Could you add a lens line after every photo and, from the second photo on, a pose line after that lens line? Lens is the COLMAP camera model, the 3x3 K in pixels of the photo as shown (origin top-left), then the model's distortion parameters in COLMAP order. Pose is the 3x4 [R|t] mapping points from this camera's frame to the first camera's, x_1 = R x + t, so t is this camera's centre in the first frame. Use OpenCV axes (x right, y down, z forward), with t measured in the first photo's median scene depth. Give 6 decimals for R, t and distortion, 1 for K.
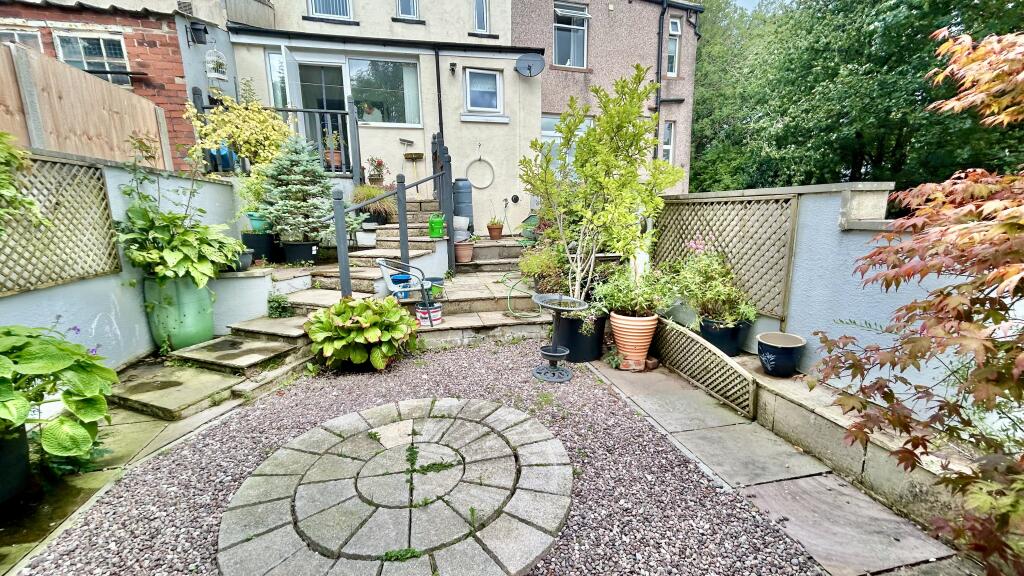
lens RADIAL K [[414.9, 0, 512.0], [0, 414.9, 288.0], [0, 0, 1]] dist [0.000693, 0.000039]
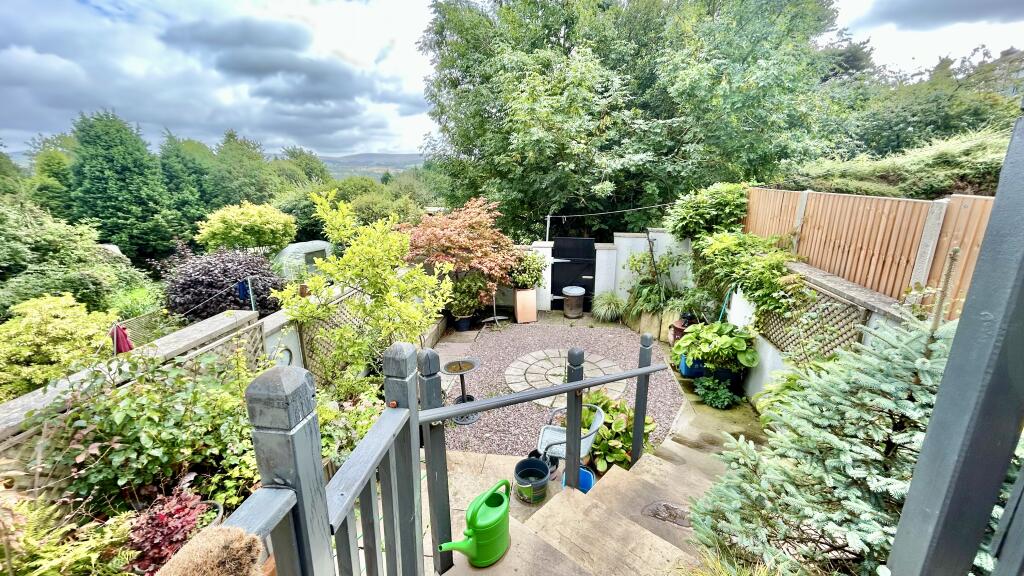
lens RADIAL K [[414.9, 0, 512.0], [0, 414.9, 288.0], [0, 0, 1]] dist [0.000693, 0.000039]
pose [[-0.934775, -0.082776, 0.345463, -0.735245], [0.080283, 0.898089, 0.432424, -1.147602], [-0.346051, 0.431953, -0.832866, 2.851020]]
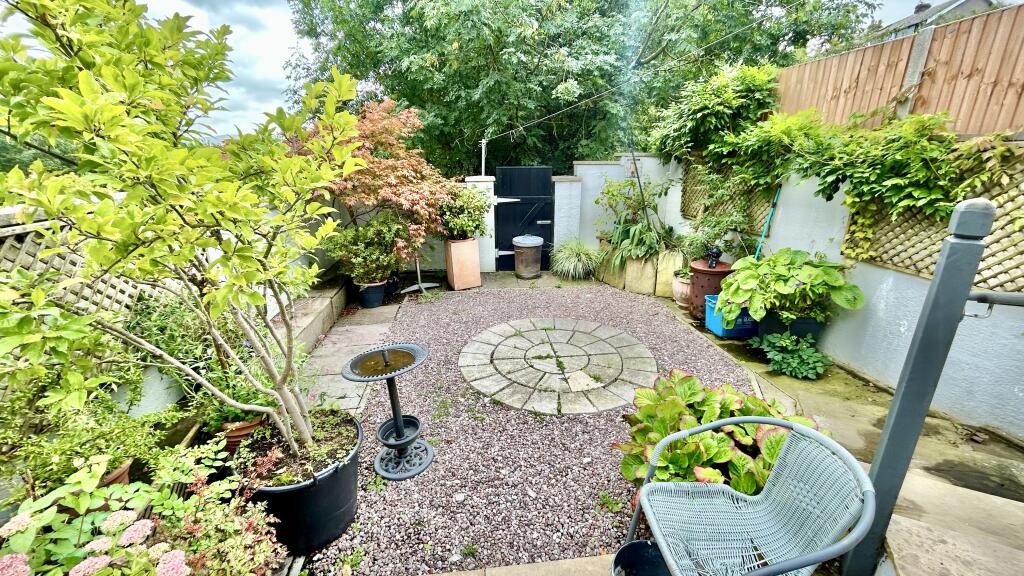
lens RADIAL K [[414.9, 0, 512.0], [0, 414.9, 288.0], [0, 0, 1]] dist [0.000693, 0.000039]
pose [[-0.992915, -0.021875, 0.116792, -0.232513], [0.036612, 0.878765, 0.475848, -0.544080], [-0.113042, 0.476753, -0.871739, 2.144155]]
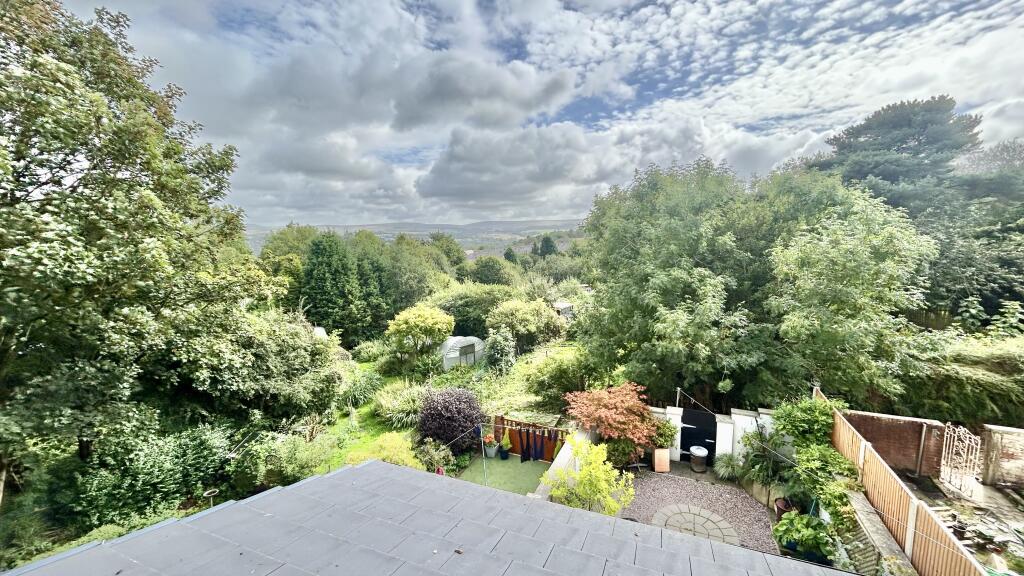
lens RADIAL K [[414.9, 0, 512.0], [0, 414.9, 288.0], [0, 0, 1]] dist [0.000693, 0.000039]
pose [[-0.810510, -0.050891, 0.583510, -0.947395], [0.133373, 0.954012, 0.268462, -2.842225], [-0.570338, 0.295416, -0.766449, 4.011027]]
